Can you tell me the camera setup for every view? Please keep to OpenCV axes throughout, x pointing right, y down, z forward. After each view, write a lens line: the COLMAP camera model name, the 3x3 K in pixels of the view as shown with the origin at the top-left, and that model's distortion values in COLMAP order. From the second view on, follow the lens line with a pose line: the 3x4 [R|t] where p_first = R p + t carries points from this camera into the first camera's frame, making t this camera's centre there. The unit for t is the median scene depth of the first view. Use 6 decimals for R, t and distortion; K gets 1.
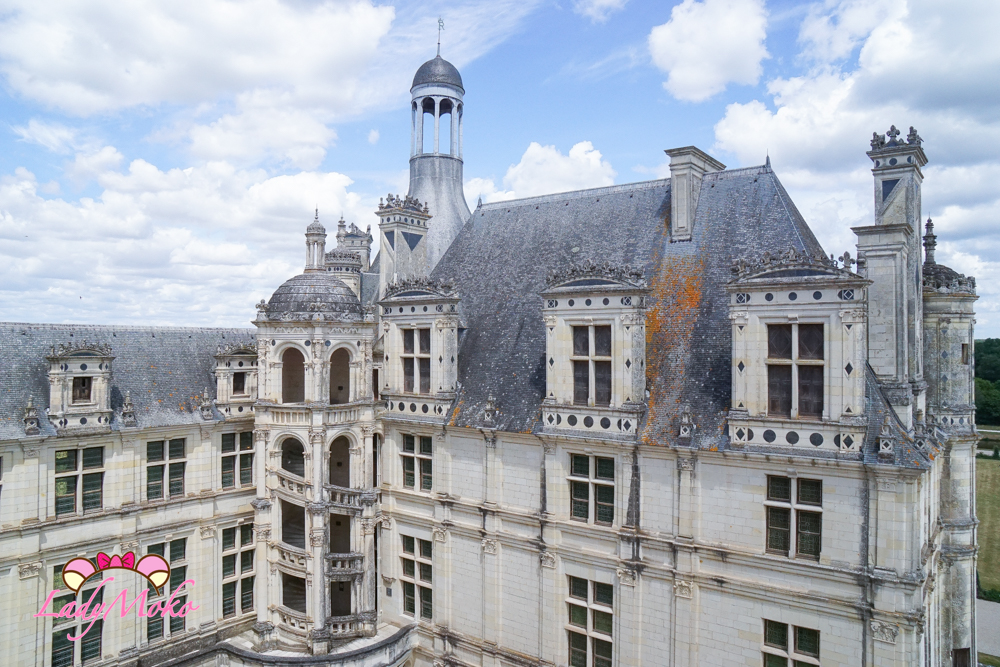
lens RADIAL K [[706.1, 0, 500.1], [0, 706.1, 332.7], [0, 0, 1]] dist [-0.123516, 0.081959]
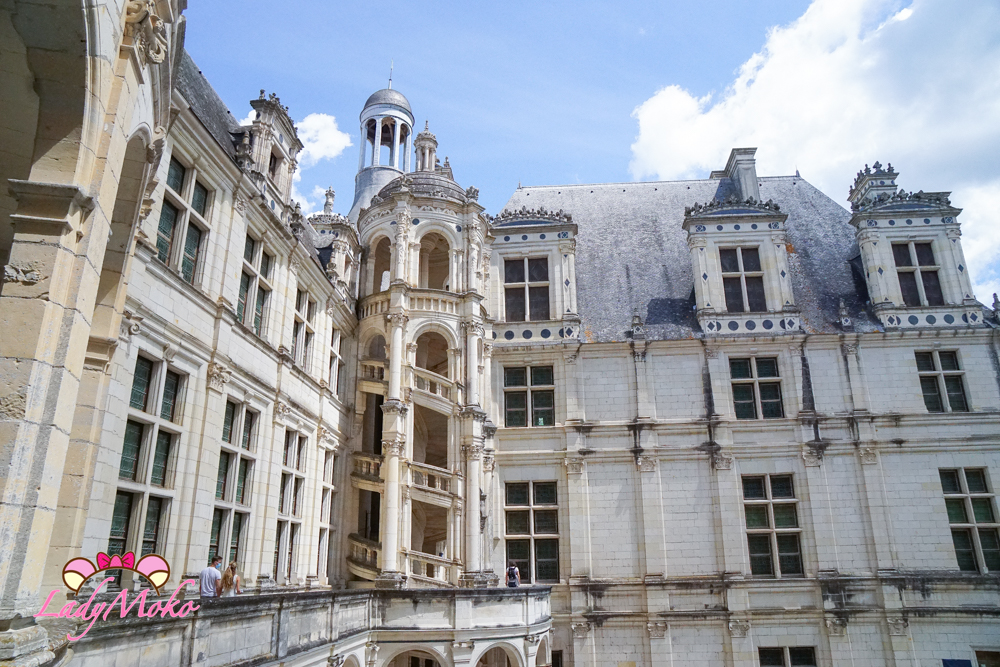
lens RADIAL K [[706.1, 0, 490.1], [0, 706.1, 333.9], [0, 0, 1]] dist [-0.123516, 0.081959]
pose [[0.846971, 0.165251, 0.505304, -0.766000], [0.003396, 0.948764, -0.315968, 0.482315], [-0.531628, 0.269331, 0.803014, 0.351851]]
